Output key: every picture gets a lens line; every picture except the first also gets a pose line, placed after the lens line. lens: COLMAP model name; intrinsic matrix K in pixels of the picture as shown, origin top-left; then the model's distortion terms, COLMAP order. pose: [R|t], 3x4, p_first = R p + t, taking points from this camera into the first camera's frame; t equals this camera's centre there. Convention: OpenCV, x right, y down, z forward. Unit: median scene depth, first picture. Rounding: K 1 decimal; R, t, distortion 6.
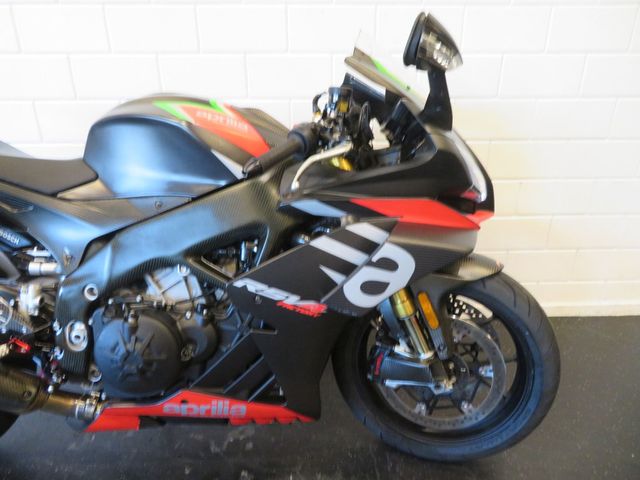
lens RADIAL K [[459.4, 0, 320.0], [0, 459.4, 240.0], [0, 0, 1]] dist [-0.009139, 0.000122]
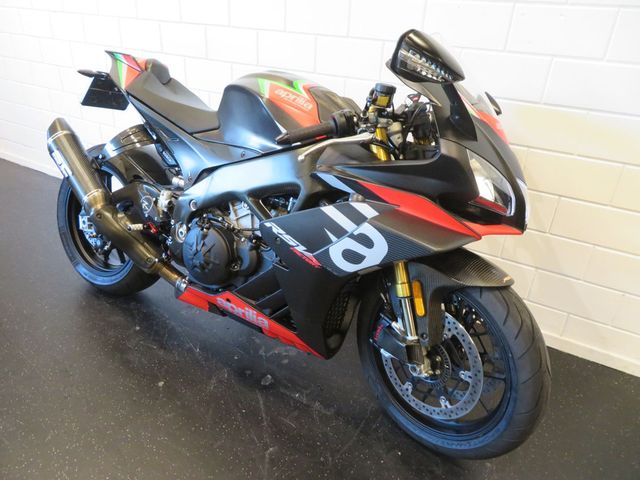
lens RADIAL K [[459.4, 0, 320.0], [0, 459.4, 240.0], [0, 0, 1]] dist [-0.009139, 0.000122]
pose [[0.846068, 0.280590, -0.453252, 0.503726], [-0.255407, 0.959686, 0.117344, -0.049432], [0.467906, 0.016483, 0.883625, -0.082779]]
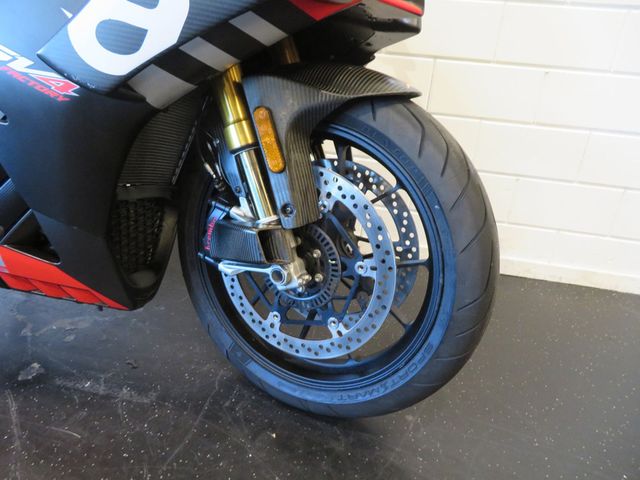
lens RADIAL K [[459.4, 0, 320.0], [0, 459.4, 240.0], [0, 0, 1]] dist [-0.009139, 0.000122]
pose [[0.973055, 0.157103, -0.168766, 0.430801], [-0.154042, 0.987573, 0.031164, 0.258789], [0.171565, -0.004327, 0.985163, 0.425414]]
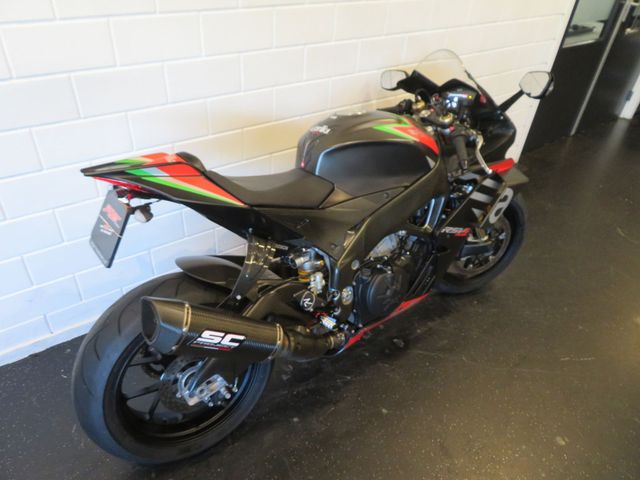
lens RADIAL K [[459.4, 0, 320.0], [0, 459.4, 240.0], [0, 0, 1]] dist [-0.009139, 0.000122]
pose [[0.818611, -0.298431, 0.490730, -1.257164], [0.161049, 0.939402, 0.302632, -0.415137], [-0.551308, -0.168706, 0.817067, -0.132007]]
